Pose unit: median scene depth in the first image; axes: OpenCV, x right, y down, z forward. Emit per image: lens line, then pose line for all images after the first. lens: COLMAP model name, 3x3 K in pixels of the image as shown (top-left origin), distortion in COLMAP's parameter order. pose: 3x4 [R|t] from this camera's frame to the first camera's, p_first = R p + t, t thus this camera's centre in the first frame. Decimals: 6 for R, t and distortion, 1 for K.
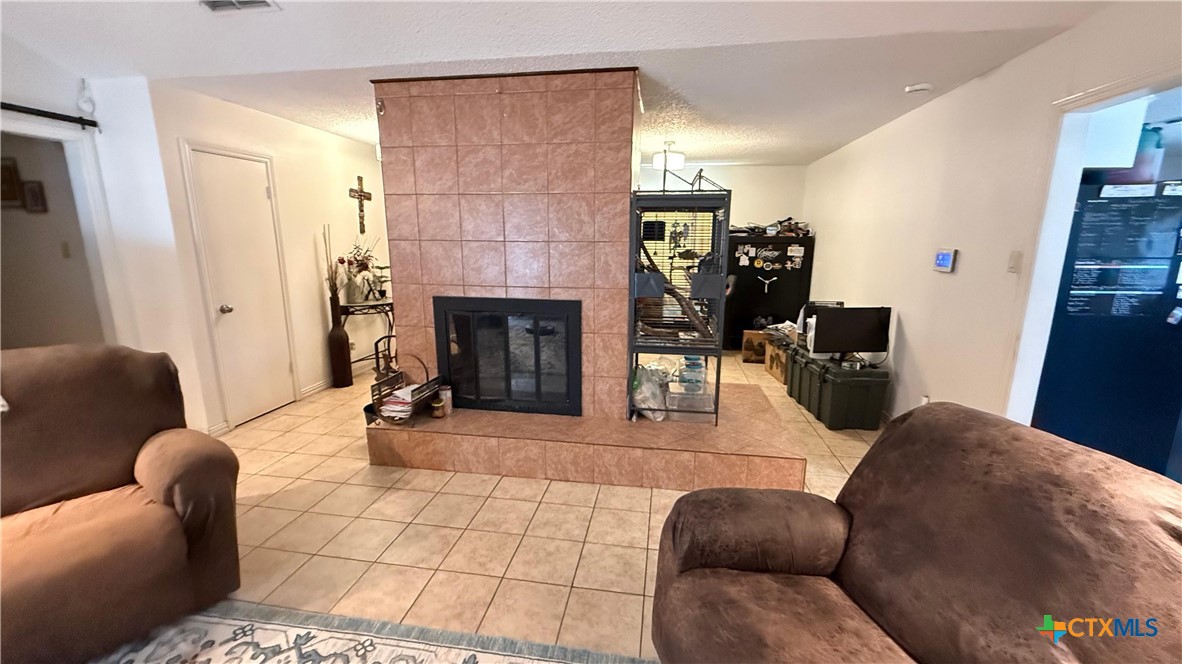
lens RADIAL K [[471.4, 0, 588.5], [0, 471.4, 332.3], [0, 0, 1]] dist [0.001682, 0.000026]
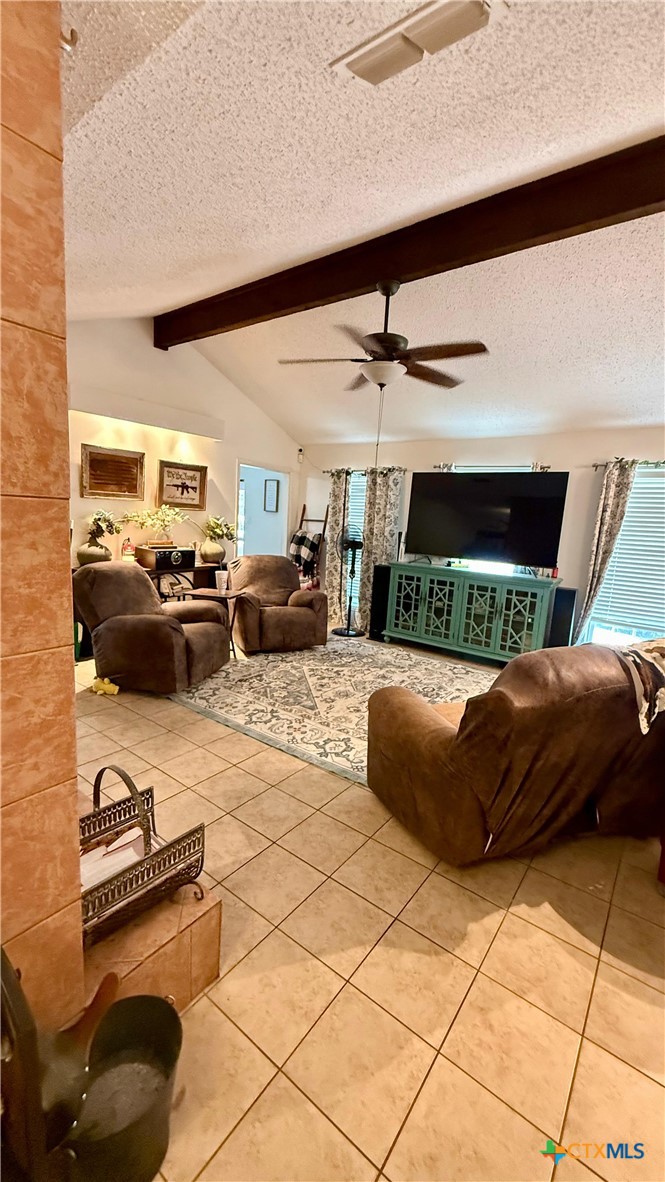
lens RADIAL K [[471.4, 0, 332.0], [0, 471.4, 588.6], [0, 0, 1]] dist [0.001682, 0.000026]
pose [[-0.884762, -0.124914, 0.448991, -0.726597], [0.033470, 0.943892, 0.328555, -0.243485], [-0.464840, 0.305721, -0.830939, 1.218618]]
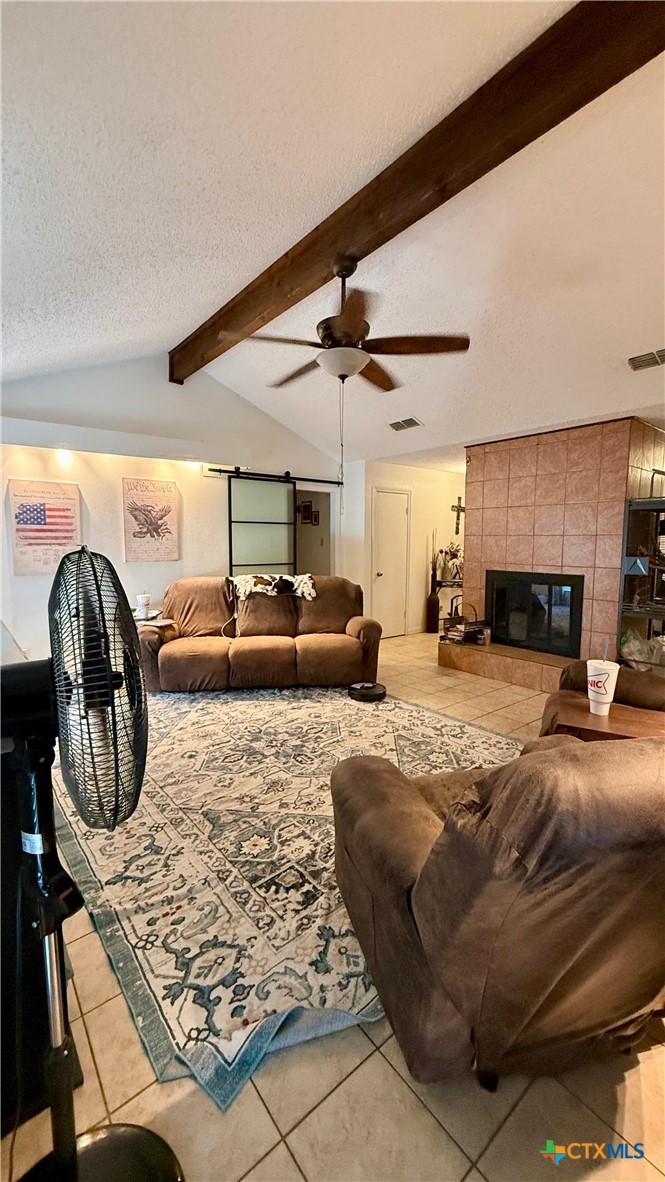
lens RADIAL K [[471.4, 0, 332.0], [0, 471.4, 588.6], [0, 0, 1]] dist [0.001682, 0.000026]
pose [[0.745877, 0.065192, -0.662886, 0.360274], [-0.134246, 0.989490, -0.053740, 0.149053], [0.652416, 0.129073, 0.746789, -0.554512]]
